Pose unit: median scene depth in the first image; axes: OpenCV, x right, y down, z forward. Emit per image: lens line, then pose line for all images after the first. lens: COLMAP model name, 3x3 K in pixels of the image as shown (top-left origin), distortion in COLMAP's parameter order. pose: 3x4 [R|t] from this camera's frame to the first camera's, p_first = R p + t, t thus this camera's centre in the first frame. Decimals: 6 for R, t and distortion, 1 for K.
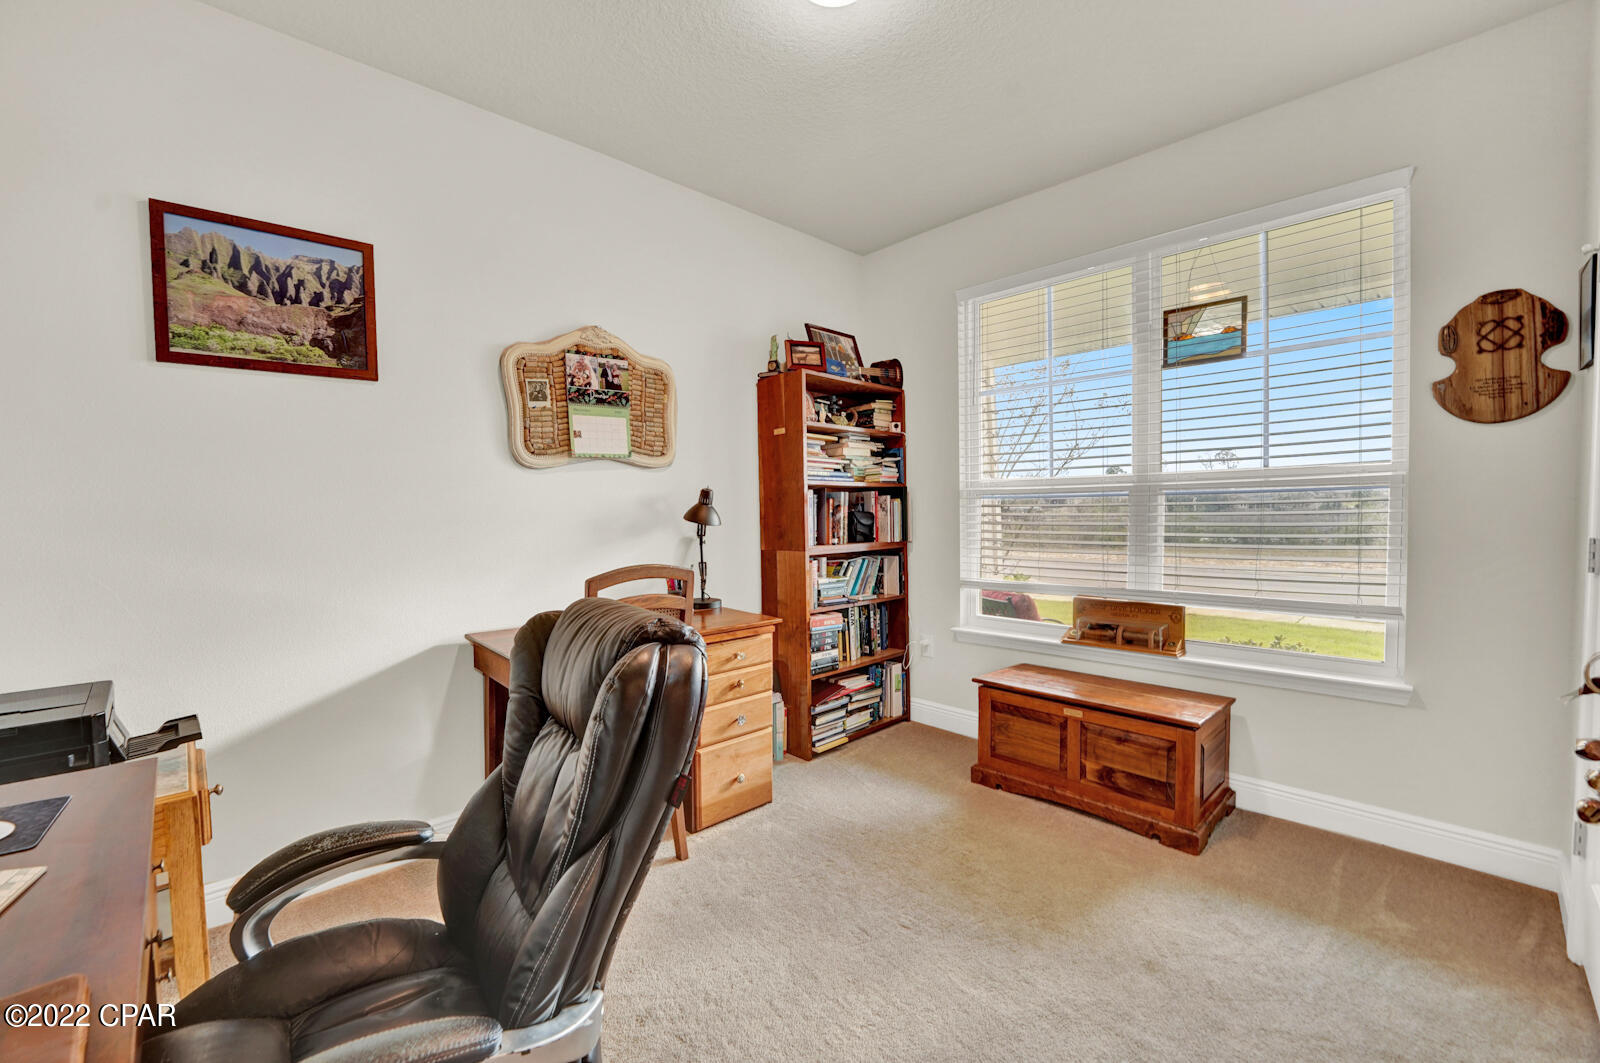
lens RADIAL K [[651.4, 0, 799.6], [0, 651.4, 534.7], [0, 0, 1]] dist [-0.029760, 0.003638]
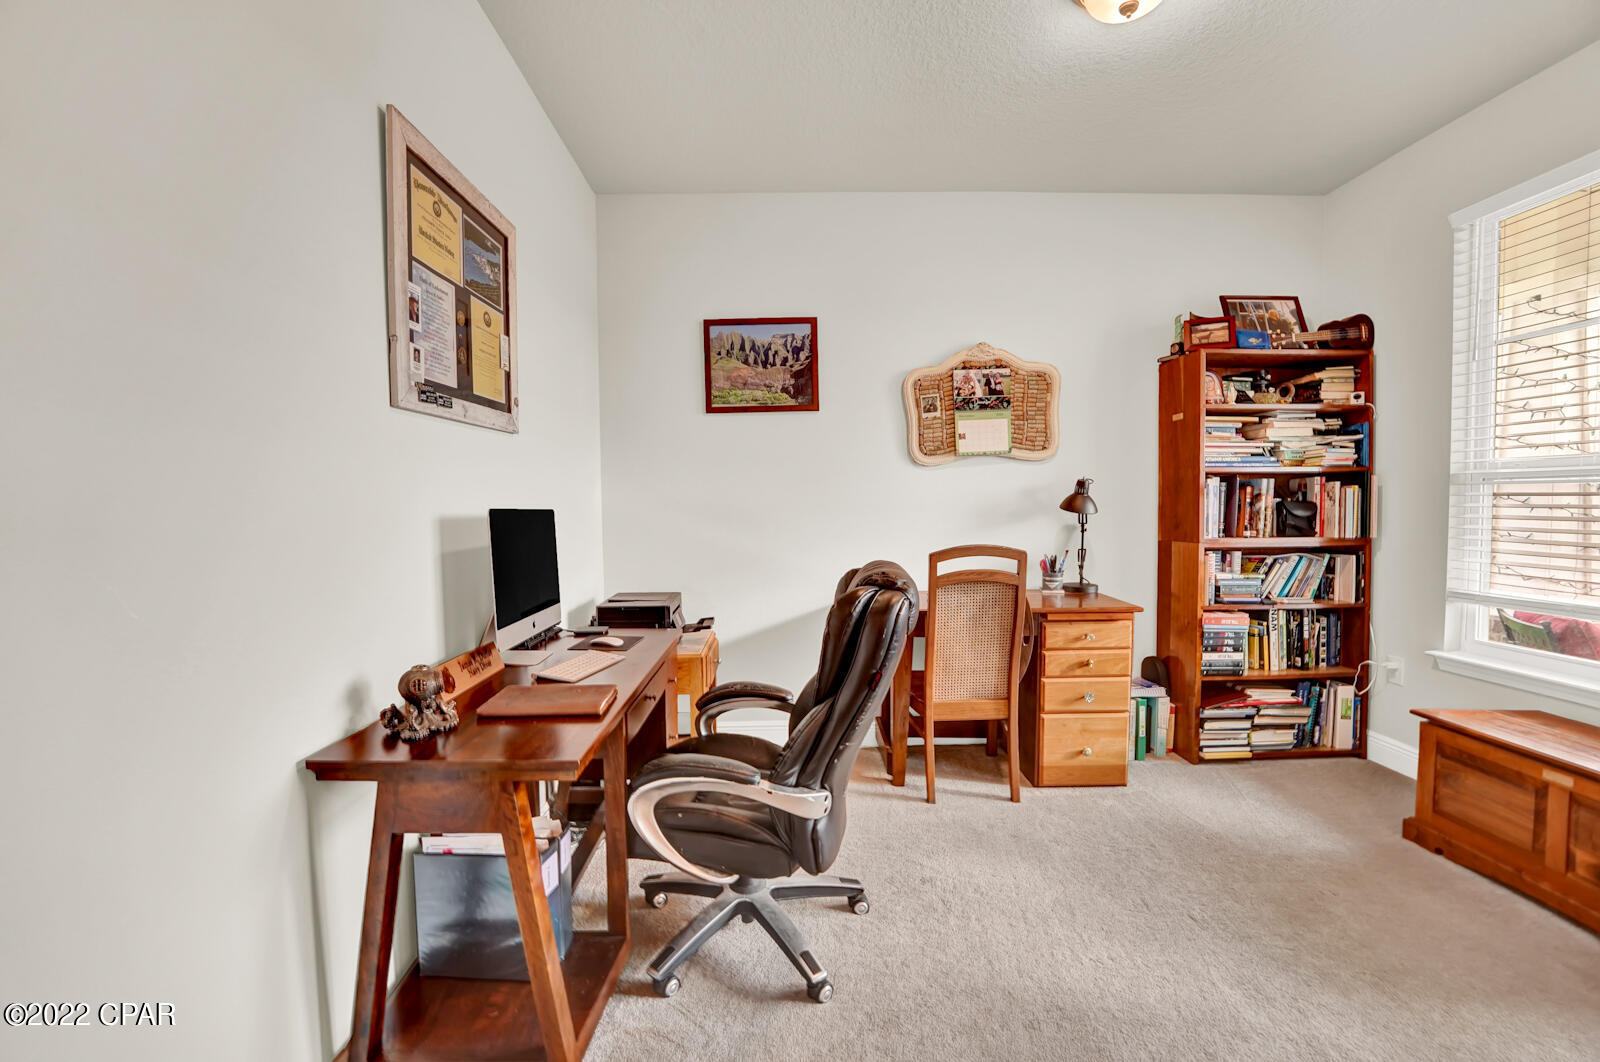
lens RADIAL K [[651.4, 0, 799.6], [0, 651.4, 534.2], [0, 0, 1]] dist [-0.029760, 0.003638]
pose [[0.738526, 0.034788, -0.673327, 0.223311], [-0.023866, 0.999391, 0.025458, 0.002794], [0.673803, -0.002732, 0.738906, -0.084435]]
